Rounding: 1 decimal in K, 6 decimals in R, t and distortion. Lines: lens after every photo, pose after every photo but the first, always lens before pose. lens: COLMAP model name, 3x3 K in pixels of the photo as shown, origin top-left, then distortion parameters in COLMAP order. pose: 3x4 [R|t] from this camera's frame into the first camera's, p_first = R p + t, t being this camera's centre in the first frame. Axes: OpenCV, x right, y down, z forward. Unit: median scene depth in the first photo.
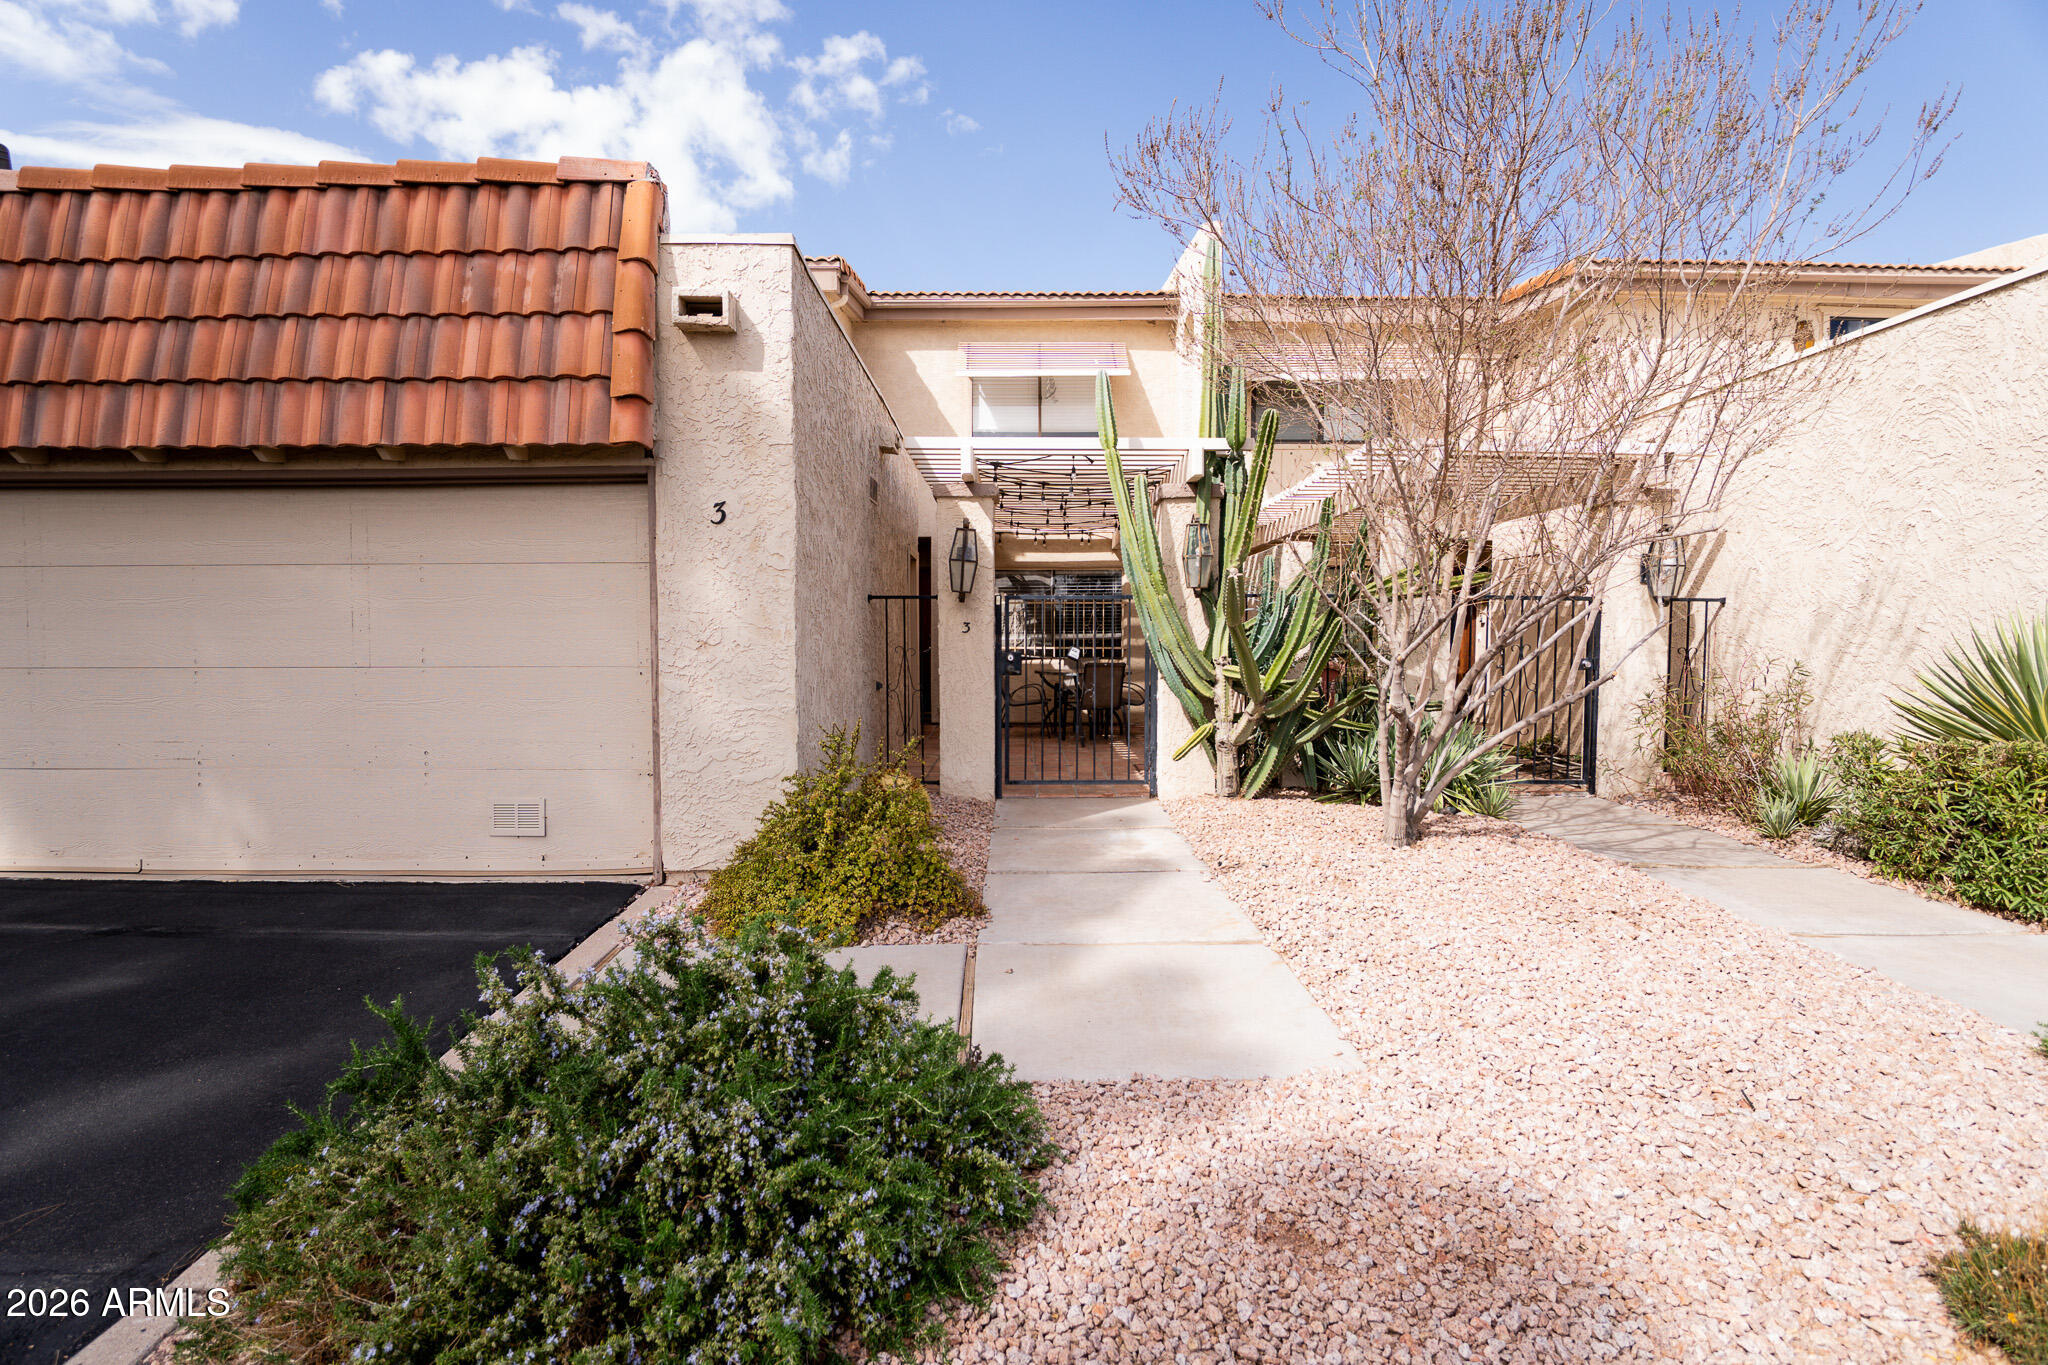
lens RADIAL K [[1014.6, 0, 1023.8], [0, 1014.6, 686.4], [0, 0, 1]] dist [-0.020937, -0.002273]
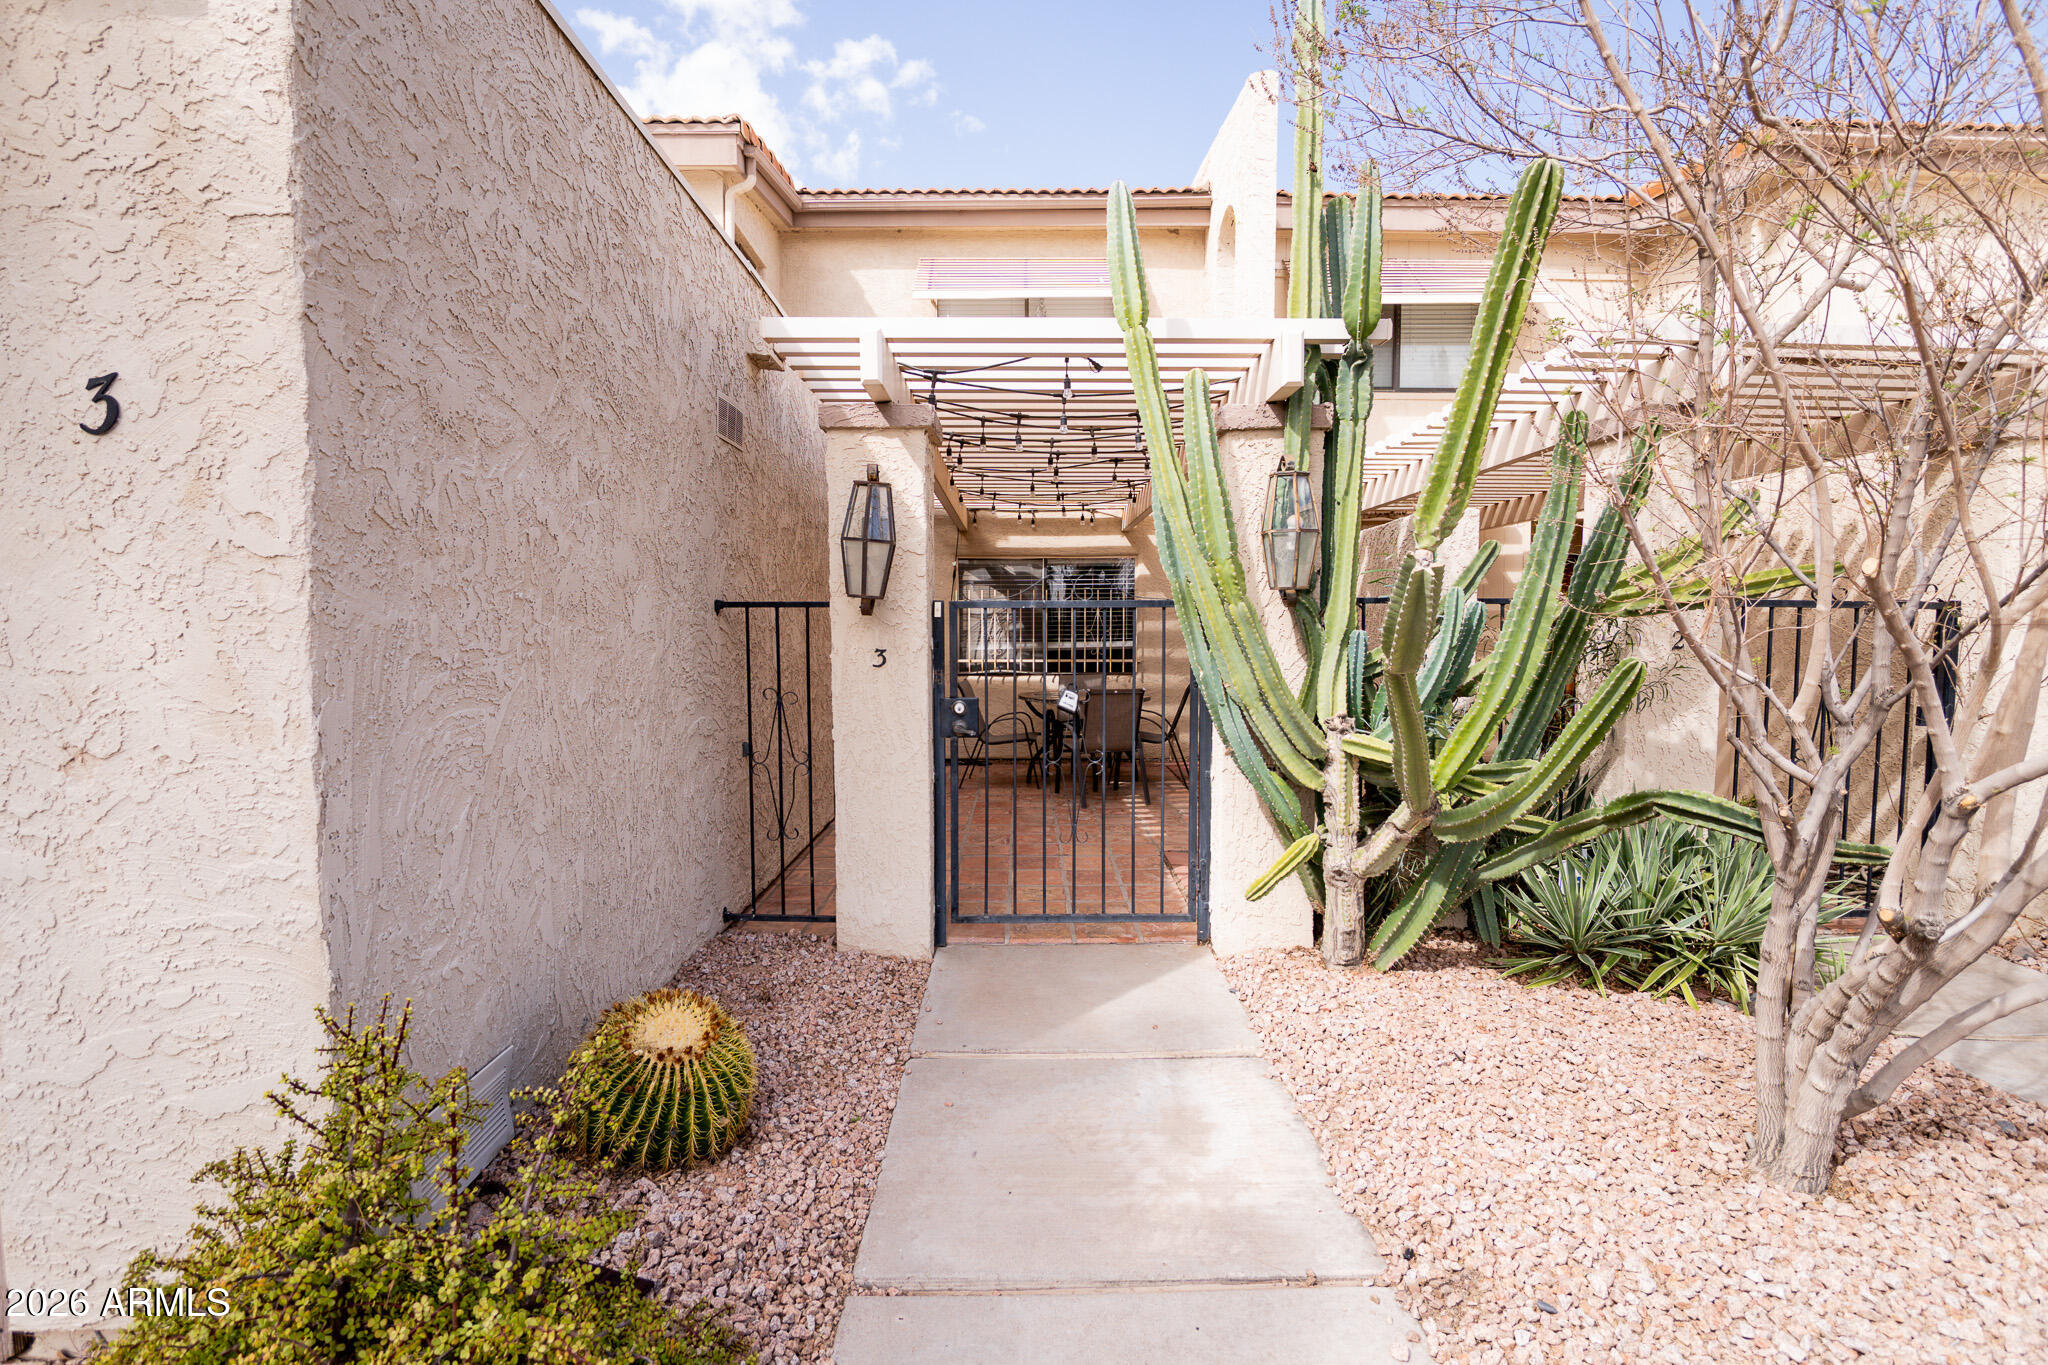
lens RADIAL K [[1014.6, 0, 1016.3], [0, 1014.6, 679.3], [0, 0, 1]] dist [-0.020937, -0.002273]
pose [[0.999962, -0.000919, -0.008648, 0.026416], [0.000947, 0.999995, 0.003176, -0.050058], [0.008645, -0.003184, 0.999958, 0.448057]]
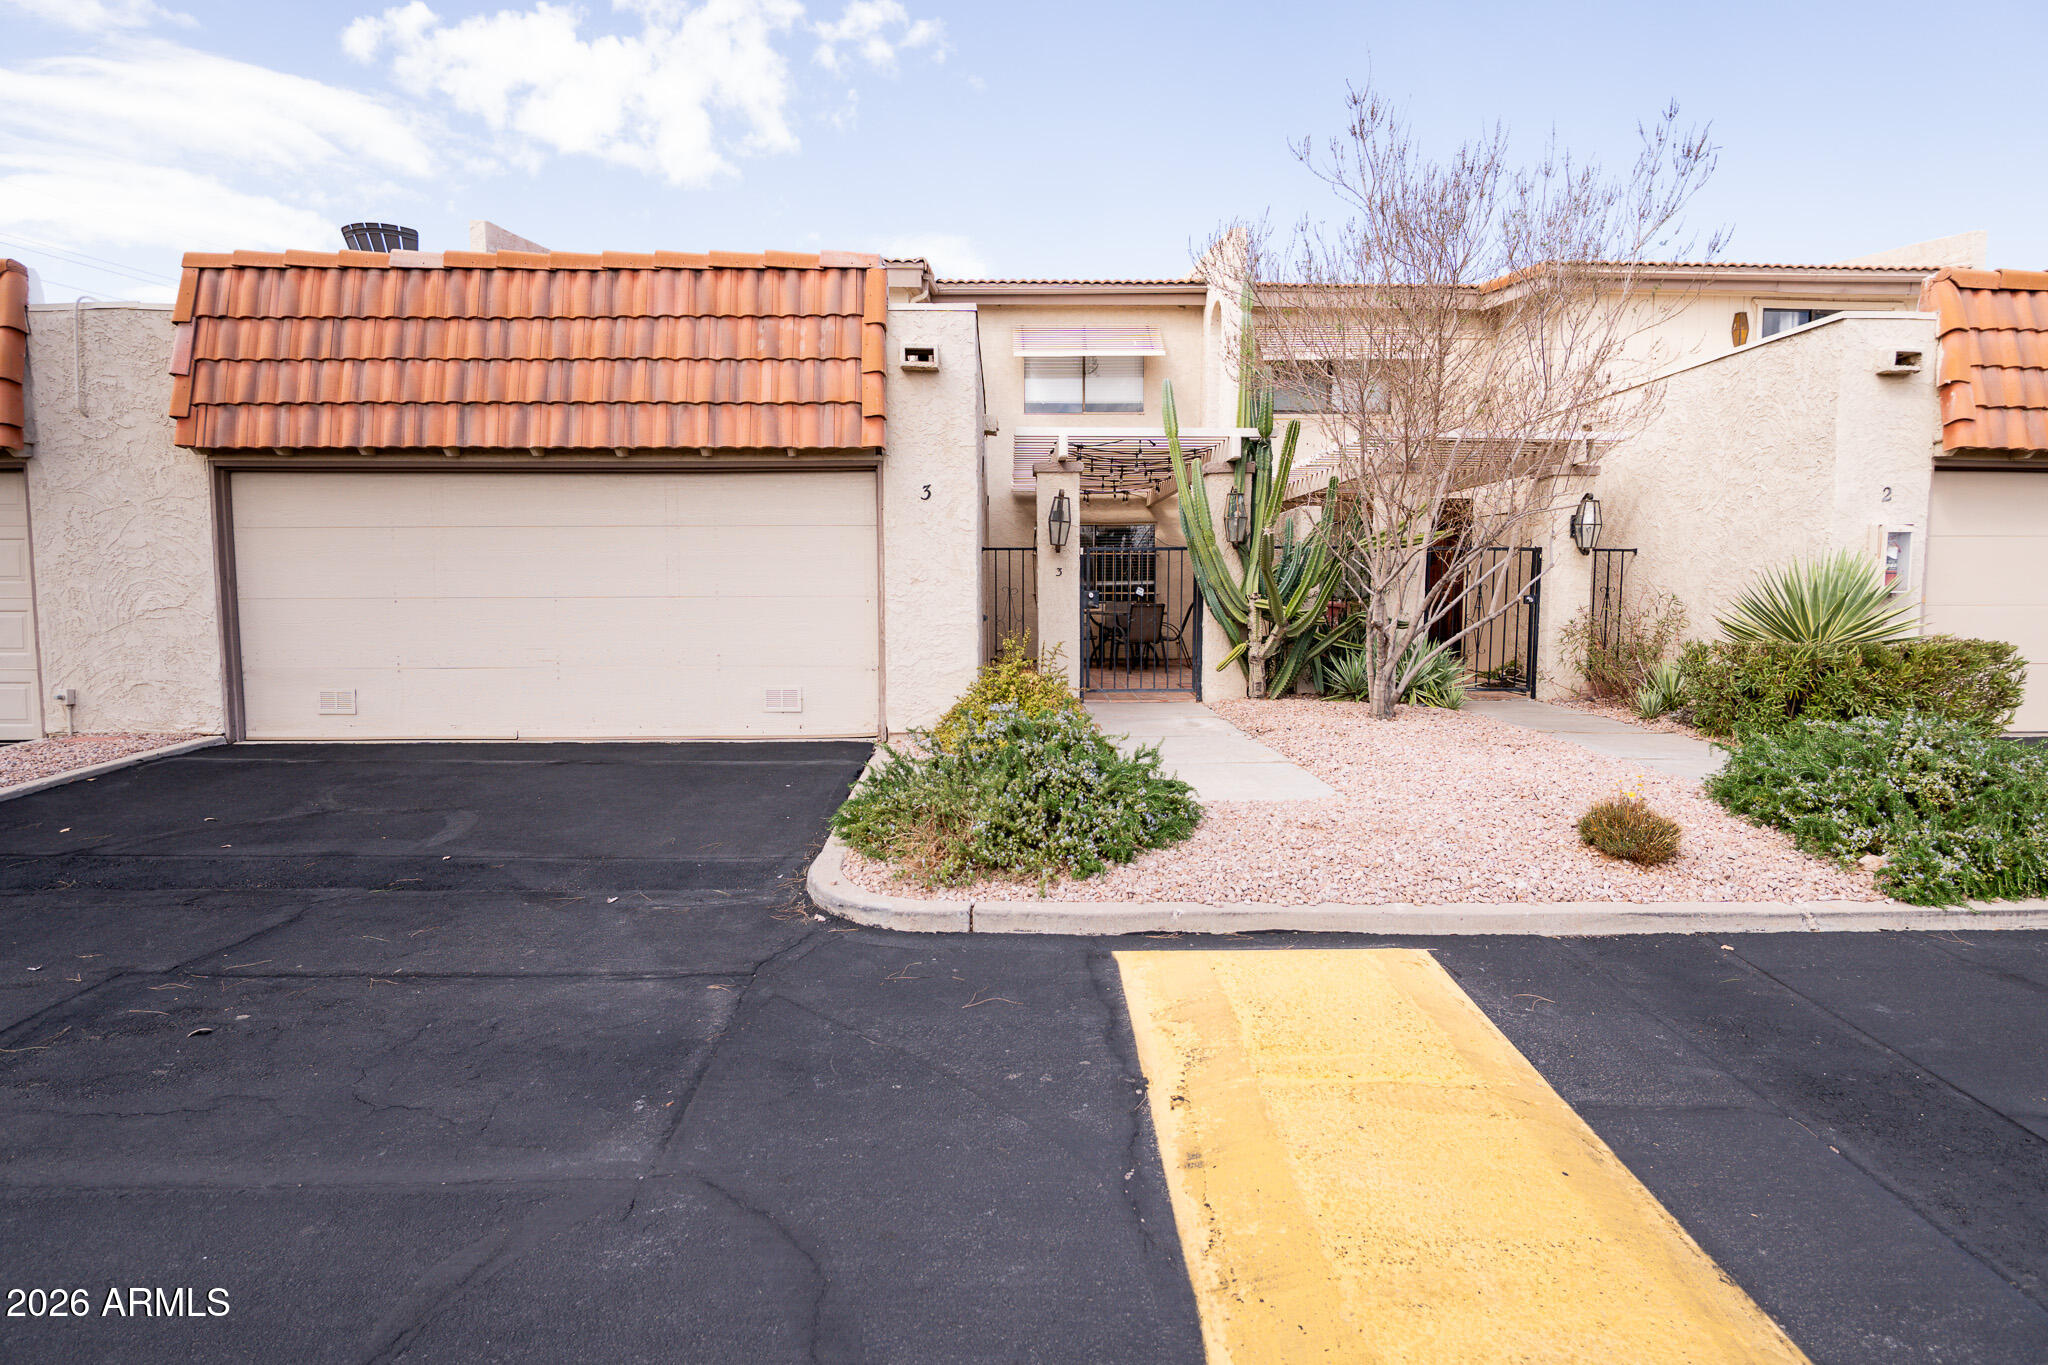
lens RADIAL K [[1036.3, 0, 1032.0], [0, 1036.3, 688.1], [0, 0, 1]] dist [-0.006701, -0.000042]
pose [[0.999958, -0.001997, 0.008937, -0.108942], [0.001578, 0.998907, 0.046717, 0.031190], [-0.009021, -0.046701, 0.998868, -0.368069]]
